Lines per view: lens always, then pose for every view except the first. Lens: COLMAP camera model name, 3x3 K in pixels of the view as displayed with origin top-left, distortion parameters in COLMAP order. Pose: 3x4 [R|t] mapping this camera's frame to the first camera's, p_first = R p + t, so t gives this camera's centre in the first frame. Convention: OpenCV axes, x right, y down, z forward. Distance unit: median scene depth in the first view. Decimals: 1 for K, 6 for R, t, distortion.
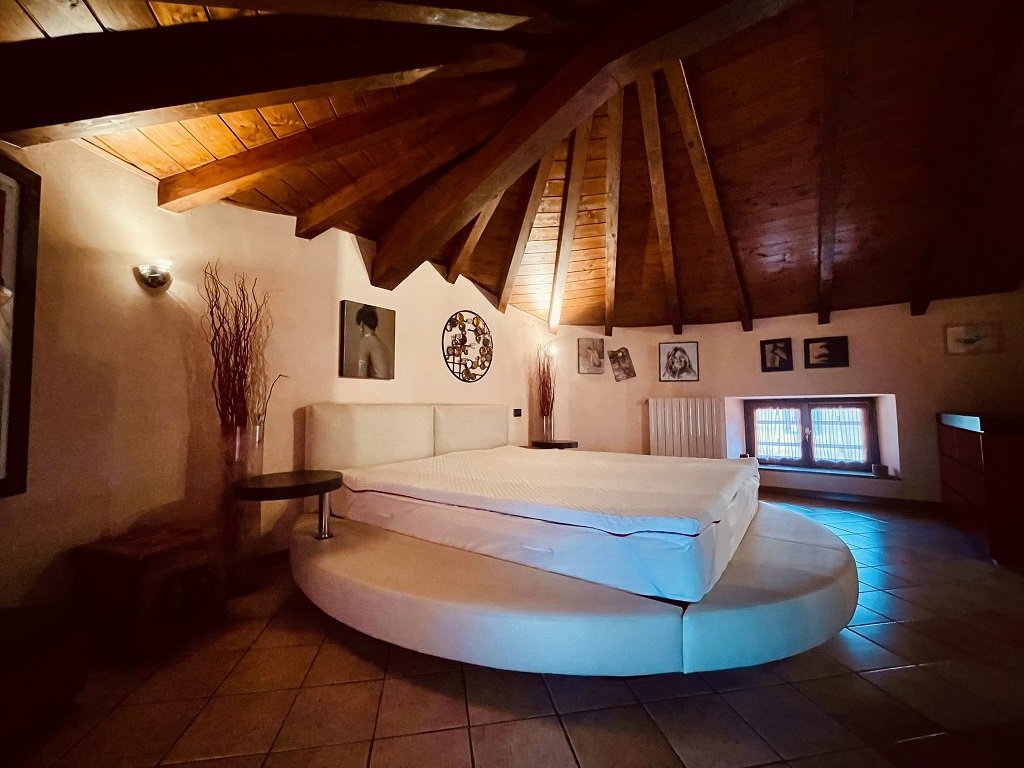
lens RADIAL K [[417.3, 0, 510.8], [0, 417.3, 380.9], [0, 0, 1]] dist [0.000848, -0.000898]
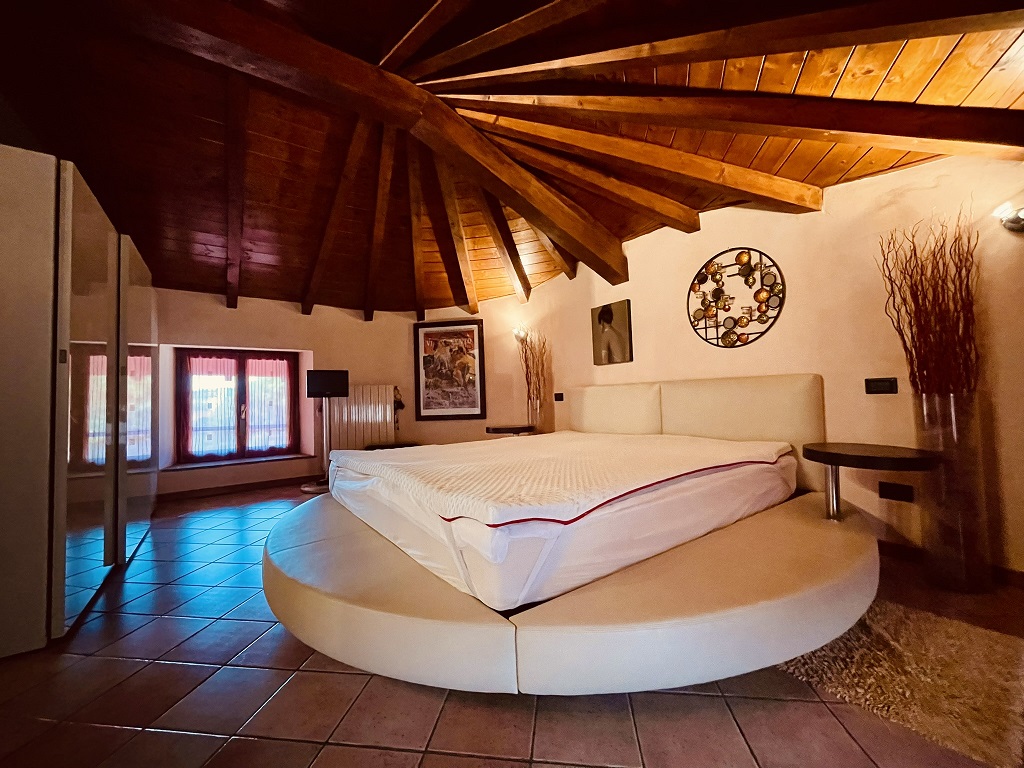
lens RADIAL K [[417.3, 0, 510.5], [0, 417.3, 383.0], [0, 0, 1]] dist [0.000848, -0.000898]
pose [[-0.314389, -0.020126, -0.949081, 0.714421], [0.090200, 0.994618, -0.050971, 0.066908], [0.944999, -0.101632, -0.310882, 0.850904]]
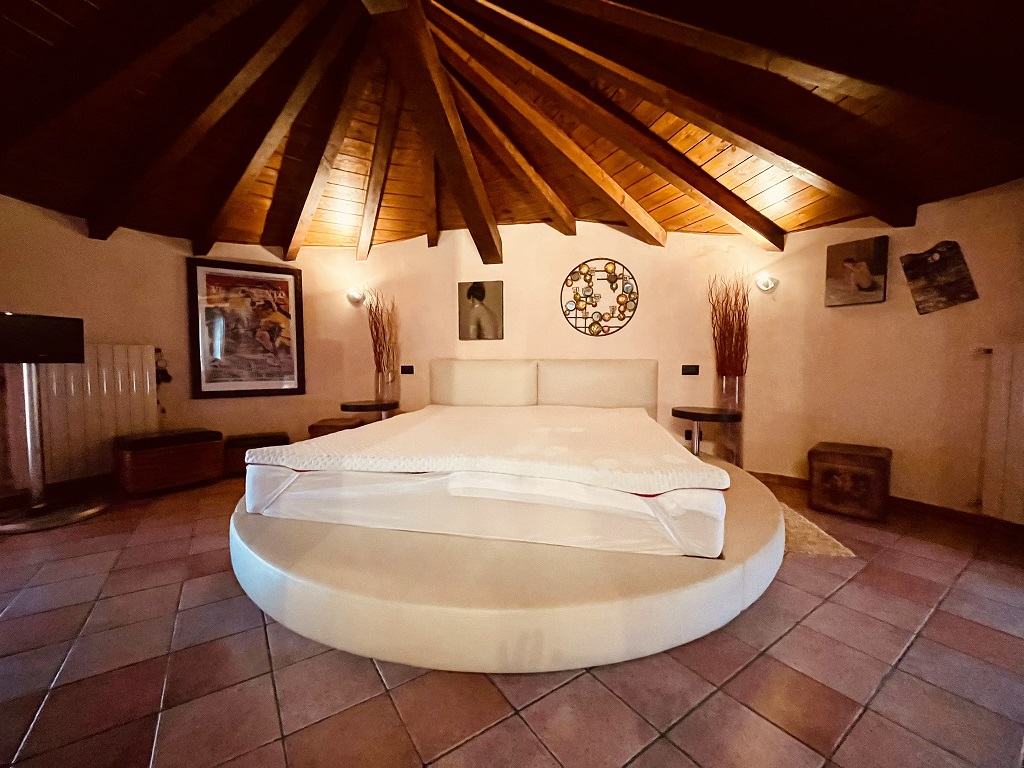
lens RADIAL K [[417.3, 0, 512.7], [0, 417.3, 385.1], [0, 0, 1]] dist [0.000848, -0.000898]
pose [[0.404661, 0.055171, -0.912801, 0.685682], [0.054536, 0.994946, 0.084313, 0.023160], [0.912839, -0.083898, 0.399607, 0.438920]]
